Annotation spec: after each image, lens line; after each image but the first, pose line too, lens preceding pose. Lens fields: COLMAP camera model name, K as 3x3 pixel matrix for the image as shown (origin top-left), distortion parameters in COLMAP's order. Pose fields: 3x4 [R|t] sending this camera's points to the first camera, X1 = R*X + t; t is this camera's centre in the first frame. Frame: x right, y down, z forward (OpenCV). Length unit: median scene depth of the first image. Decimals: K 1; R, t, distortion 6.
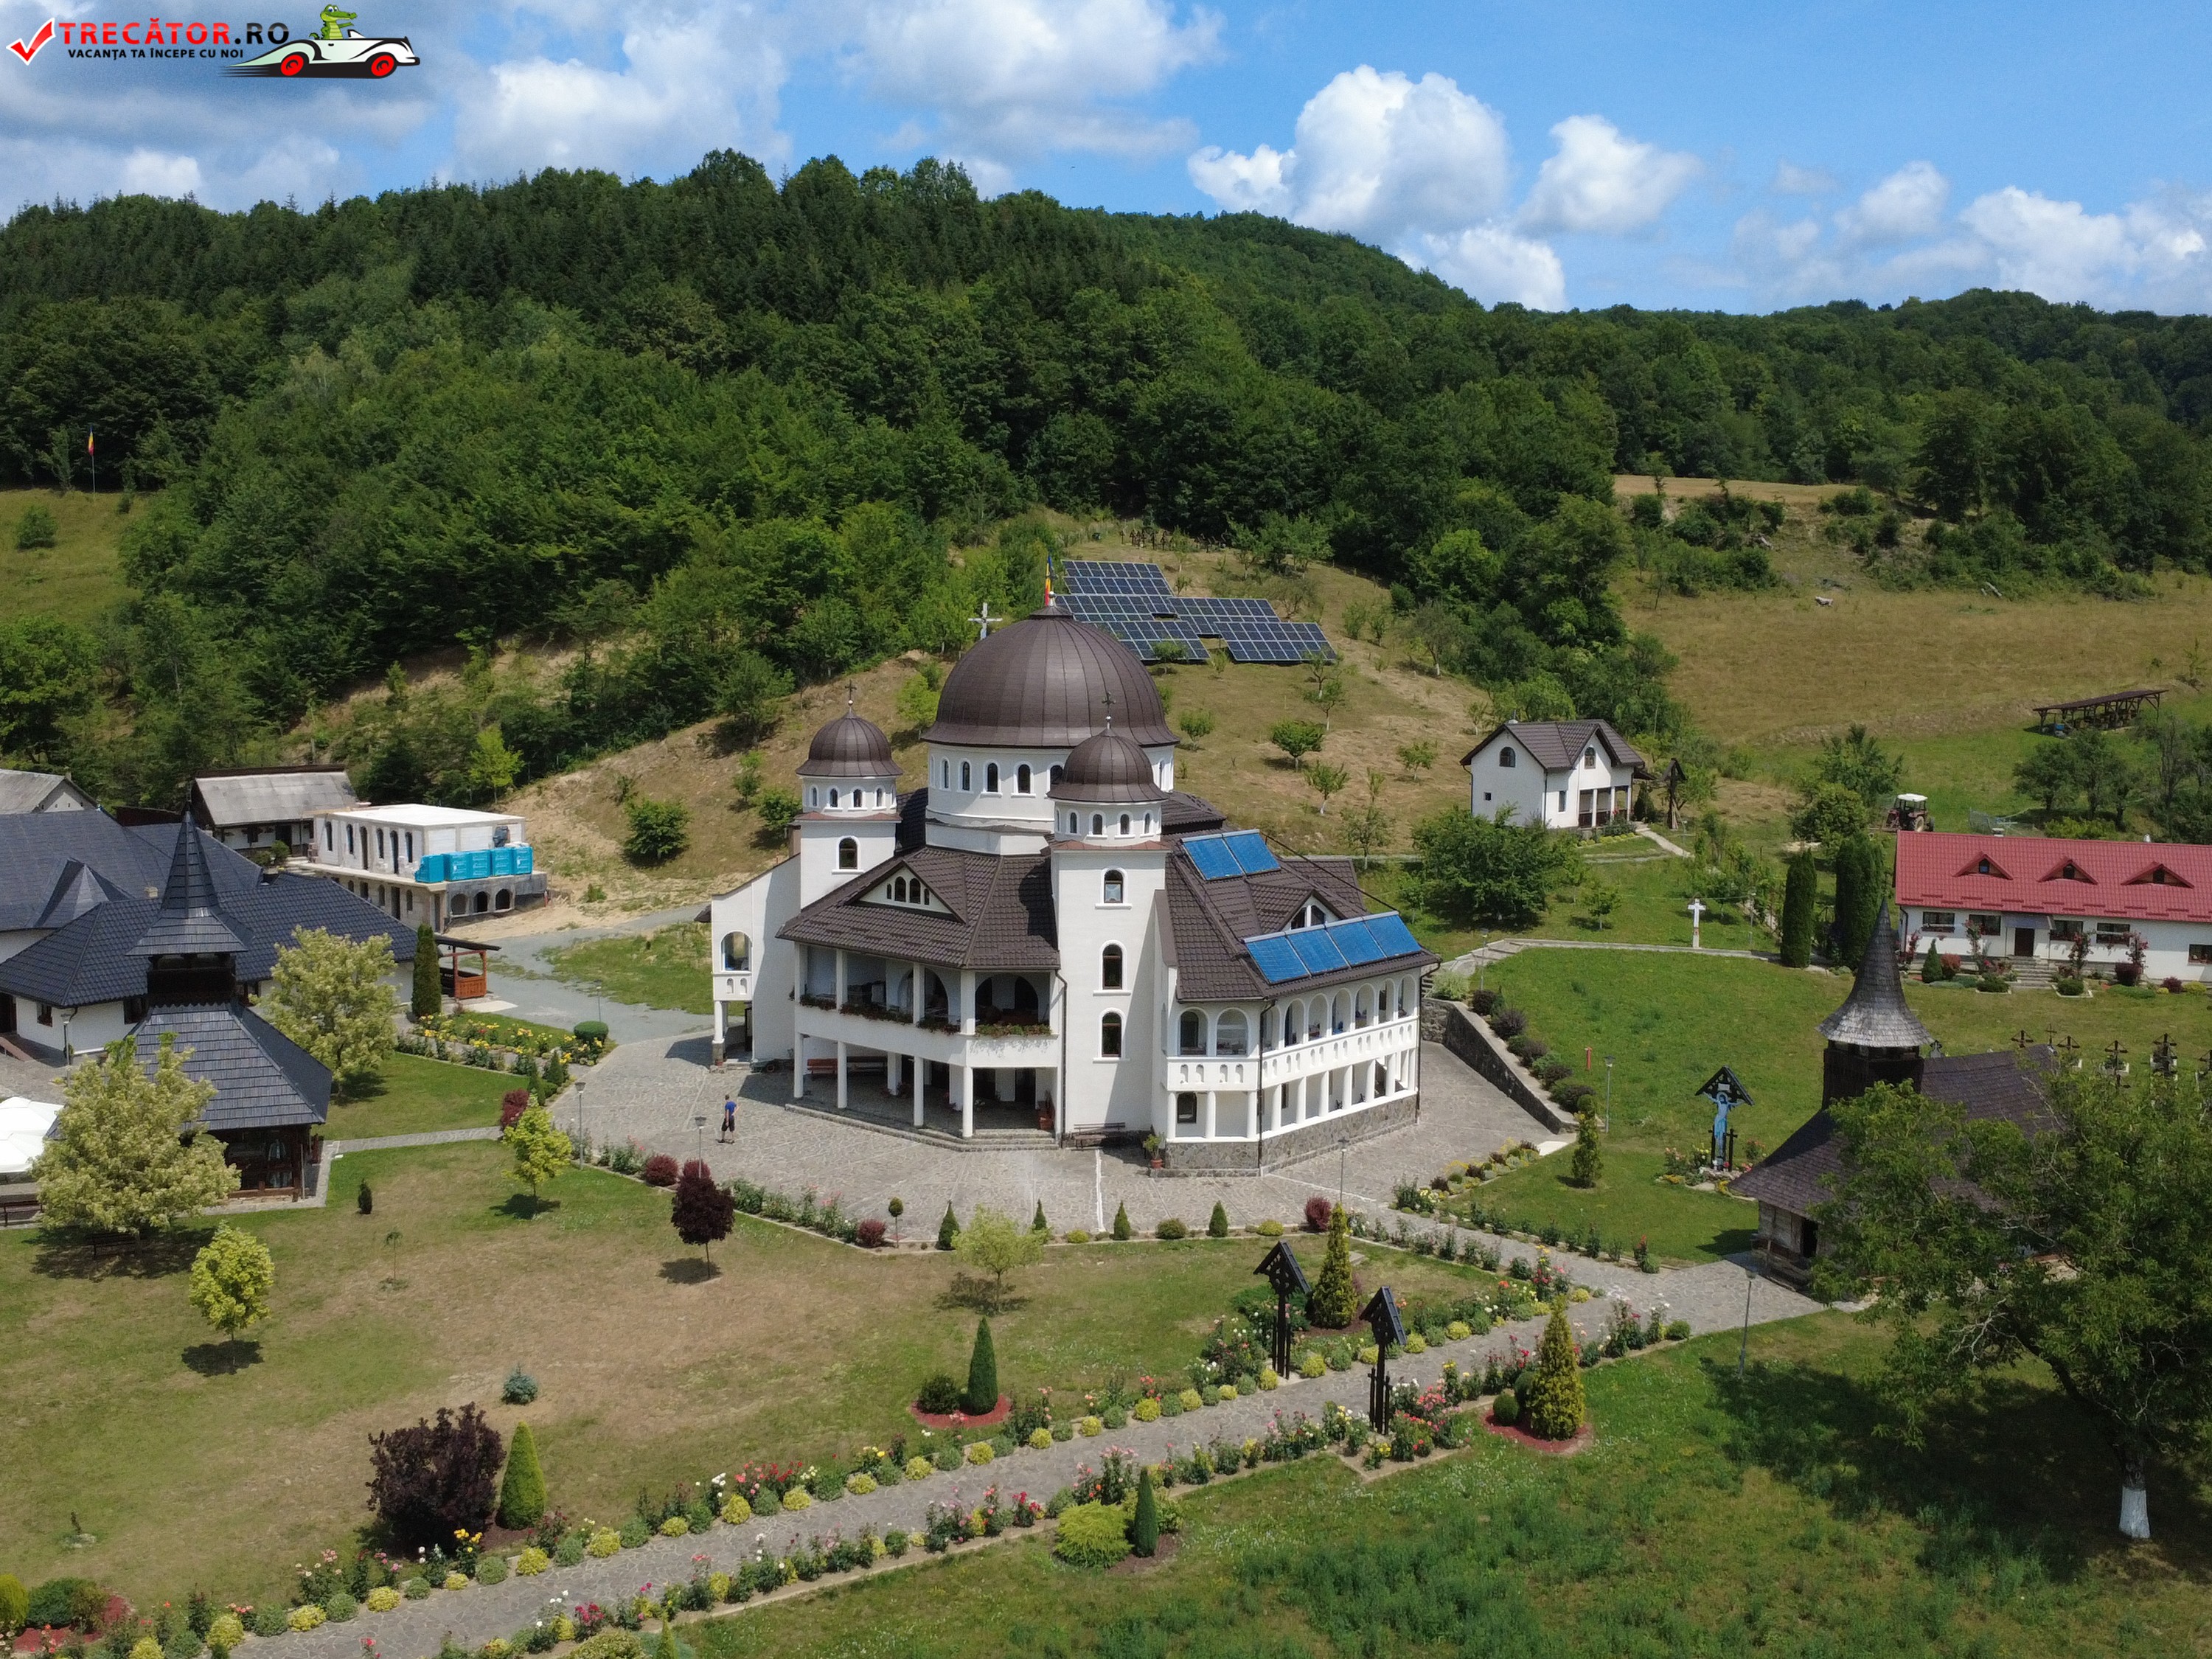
lens RADIAL K [[2147.4, 0, 1104.8], [0, 2147.4, 829.2], [0, 0, 1]] dist [-0.006537, 0.008352]
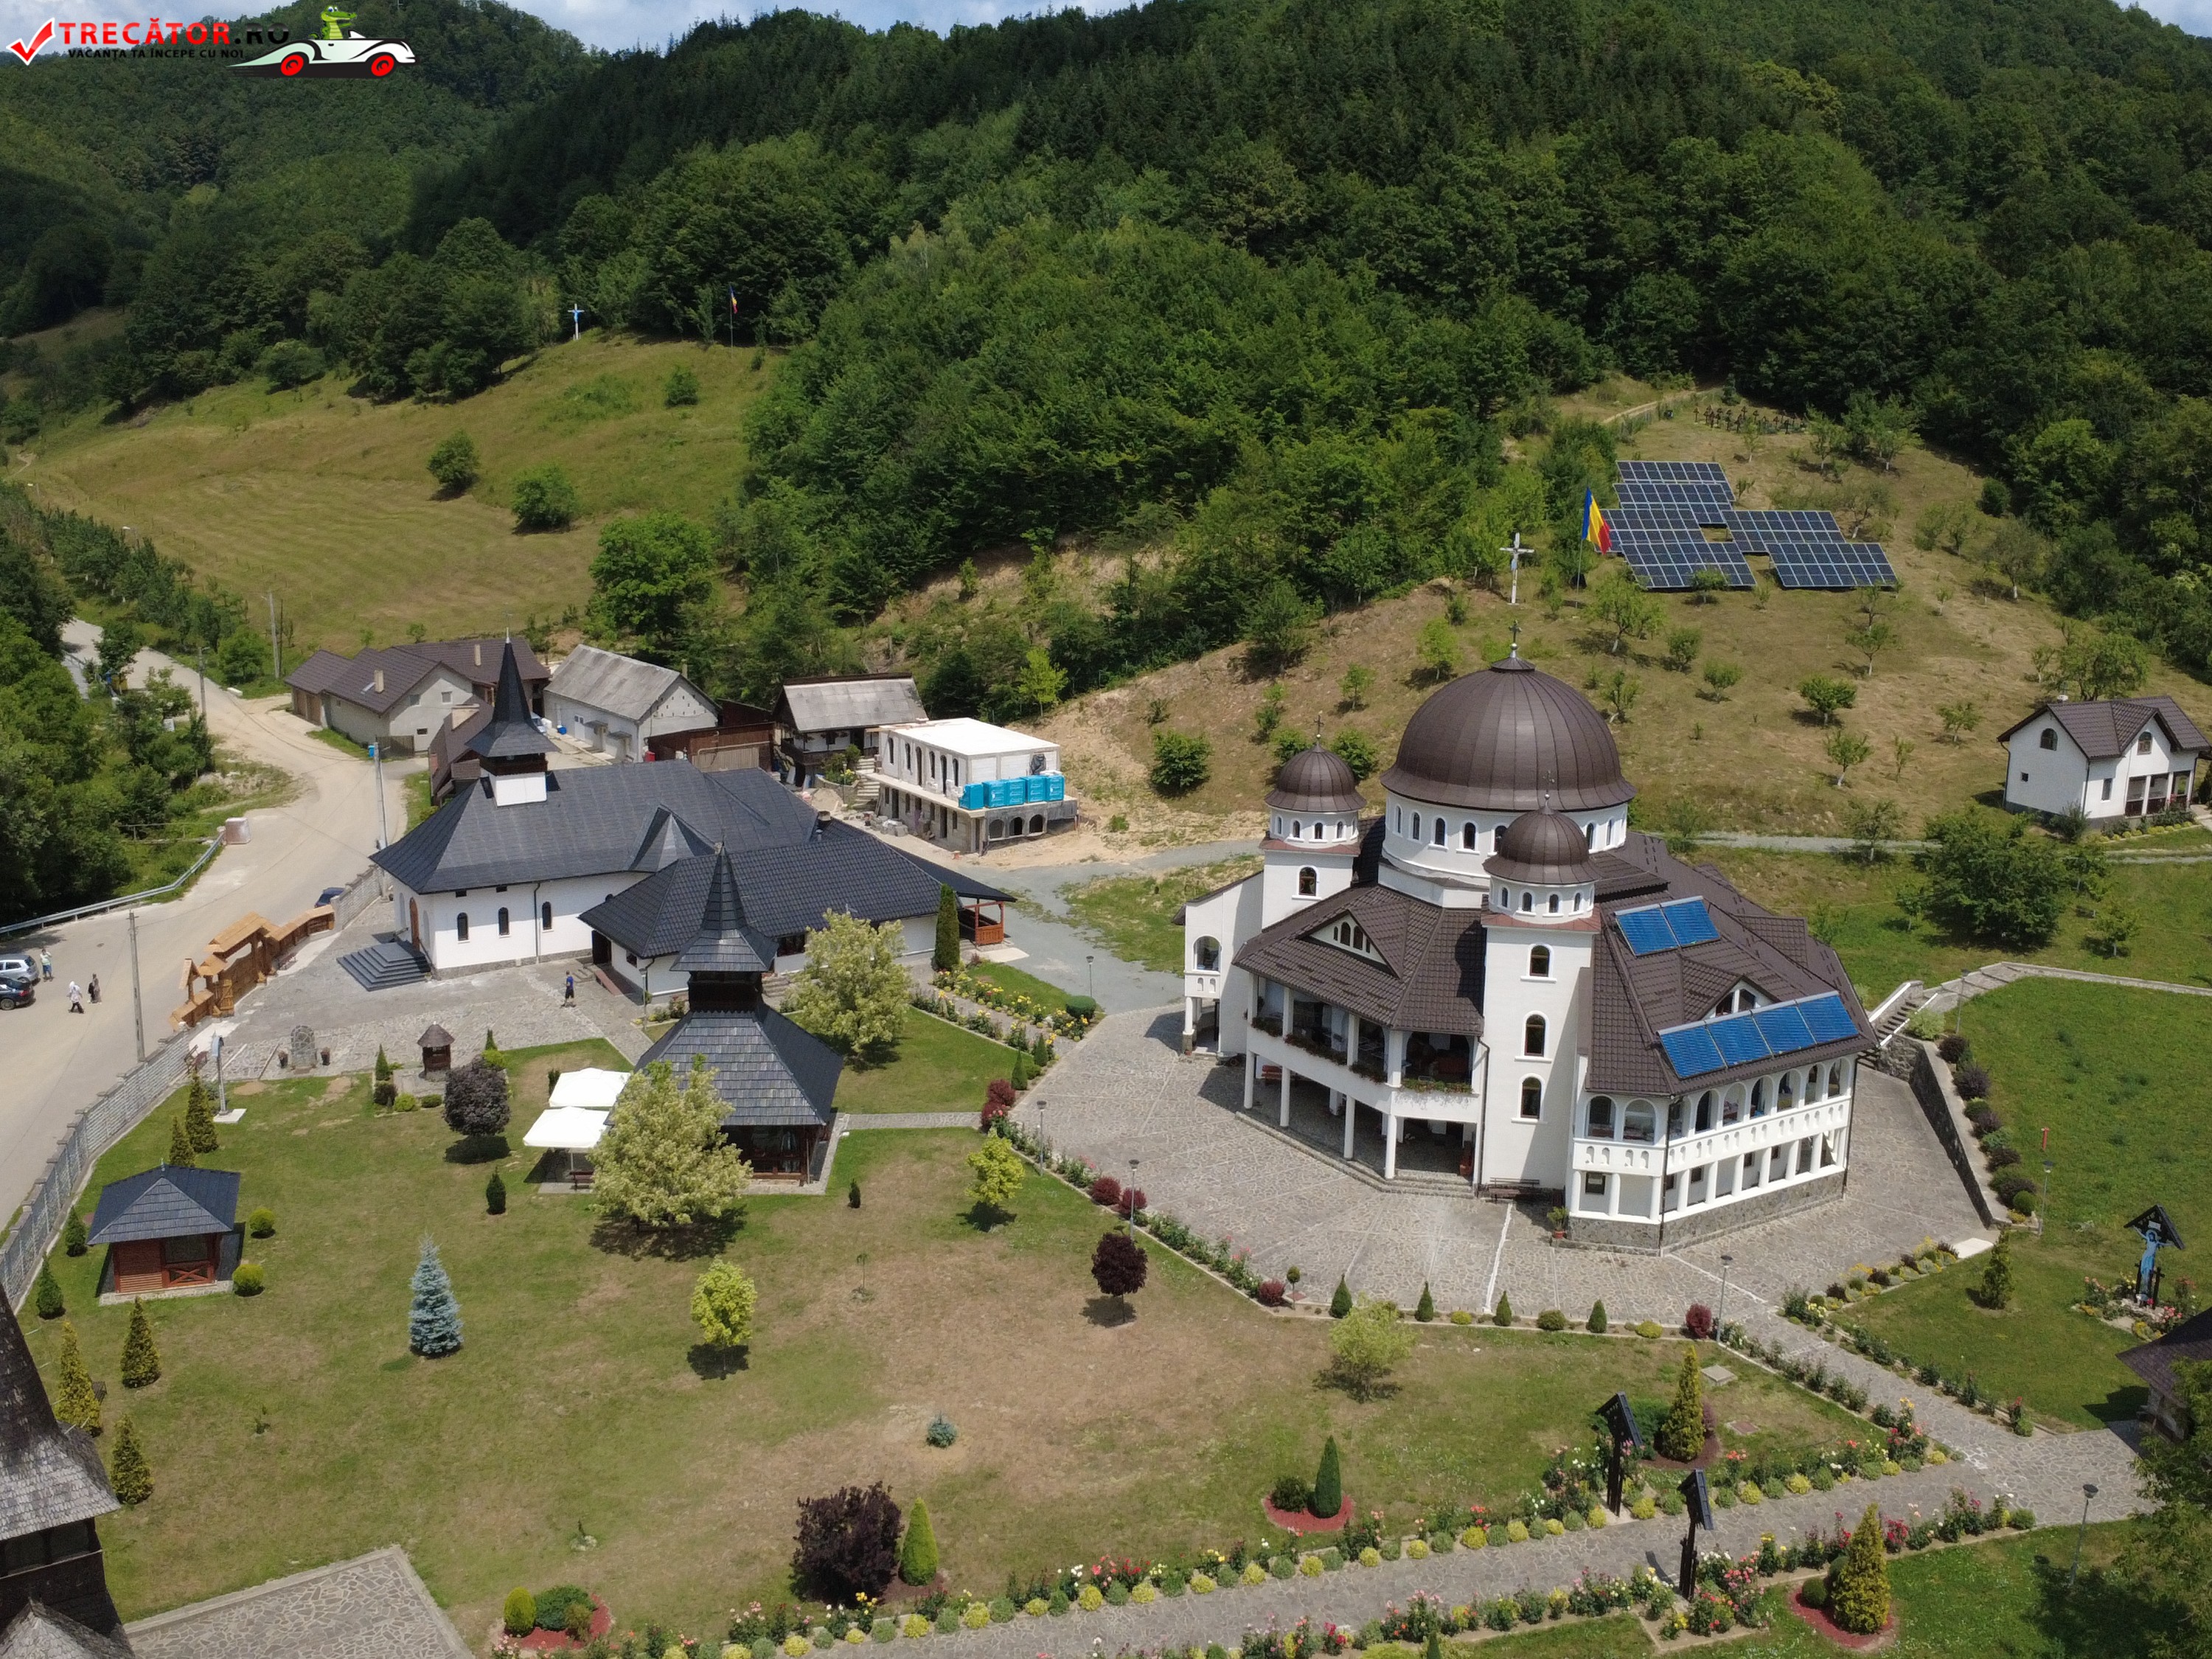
lens RADIAL K [[2147.4, 0, 1104.8], [0, 2147.4, 829.2], [0, 0, 1]] dist [-0.006537, 0.008352]
pose [[0.959354, 0.066506, -0.274257, 0.069999], [-0.035085, 0.992403, 0.117924, -0.128554], [0.280016, -0.103509, 0.954399, -0.039019]]
